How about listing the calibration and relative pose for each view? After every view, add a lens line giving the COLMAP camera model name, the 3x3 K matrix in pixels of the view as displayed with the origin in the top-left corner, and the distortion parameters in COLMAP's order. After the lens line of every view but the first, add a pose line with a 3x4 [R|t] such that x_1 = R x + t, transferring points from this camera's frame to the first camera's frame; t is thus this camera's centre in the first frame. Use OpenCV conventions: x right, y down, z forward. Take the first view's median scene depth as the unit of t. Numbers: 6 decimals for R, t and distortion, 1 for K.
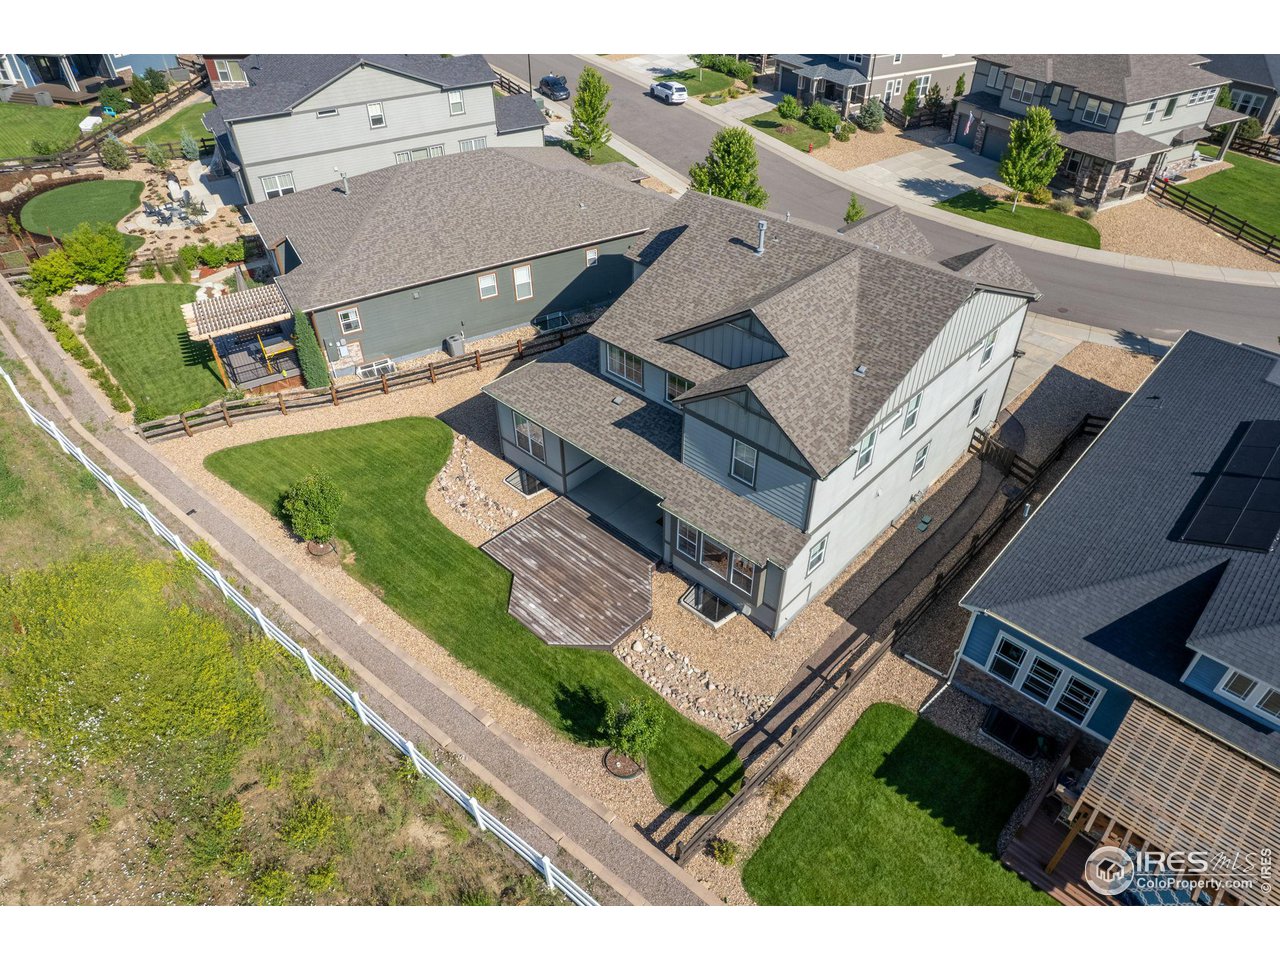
lens RADIAL K [[769.2, 0, 622.3], [0, 769.2, 476.1], [0, 0, 1]] dist [-0.086928, 0.065062]
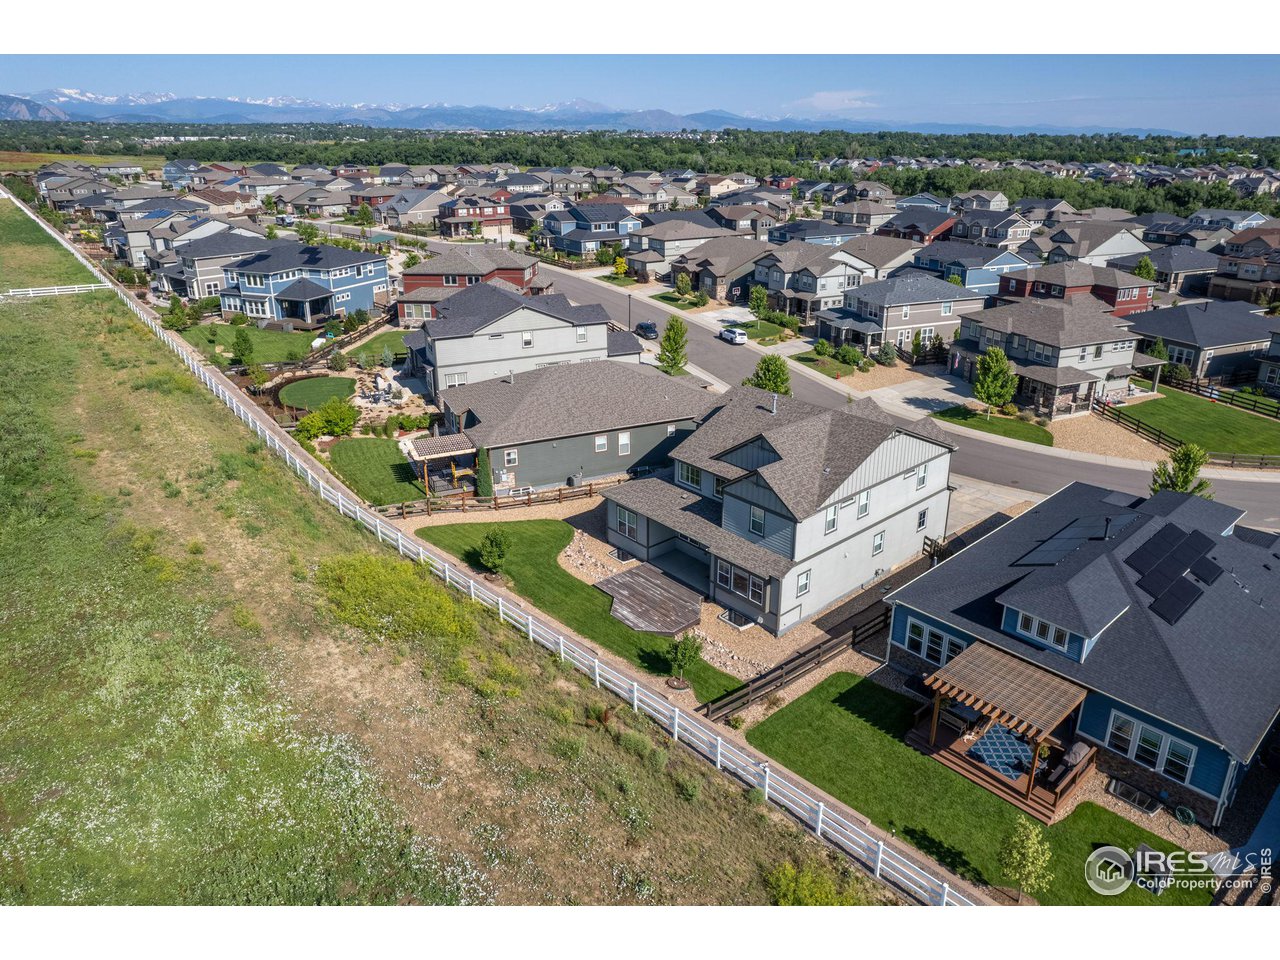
lens RADIAL K [[769.2, 0, 622.3], [0, 769.2, 476.1], [0, 0, 1]] dist [-0.086928, 0.065062]
pose [[0.994725, 0.042721, -0.093260, 0.009069], [-0.068340, 0.954001, -0.291911, 0.247681], [0.076499, 0.296745, 0.951888, -0.411352]]
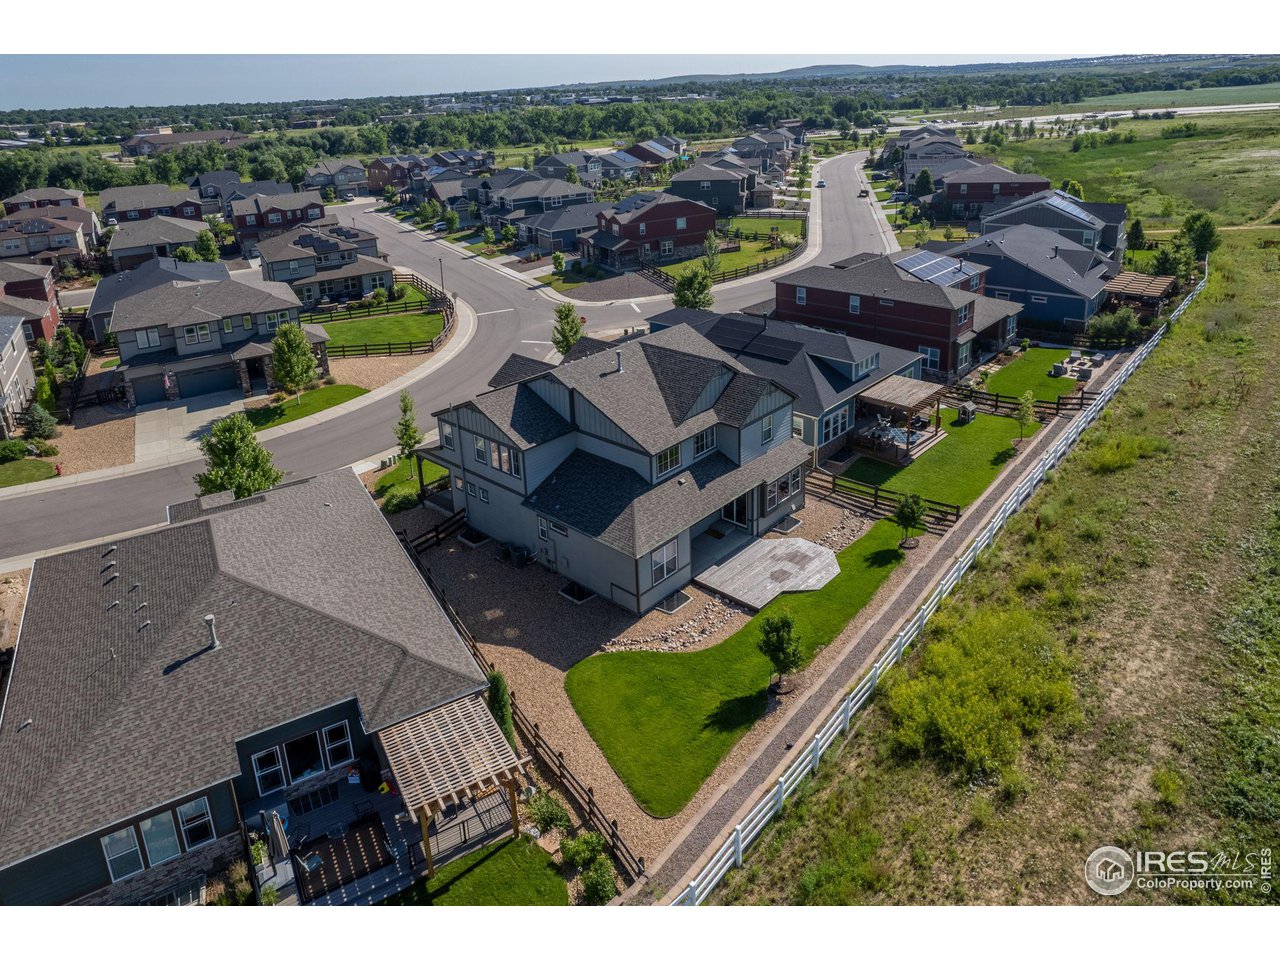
lens RADIAL K [[769.2, 0, 622.3], [0, 769.2, 476.1], [0, 0, 1]] dist [-0.086928, 0.065062]
pose [[-0.037719, -0.430244, 0.901924, -0.908535], [0.674559, 0.654935, 0.340633, -0.471641], [-0.737257, 0.621249, 0.265521, 0.500331]]
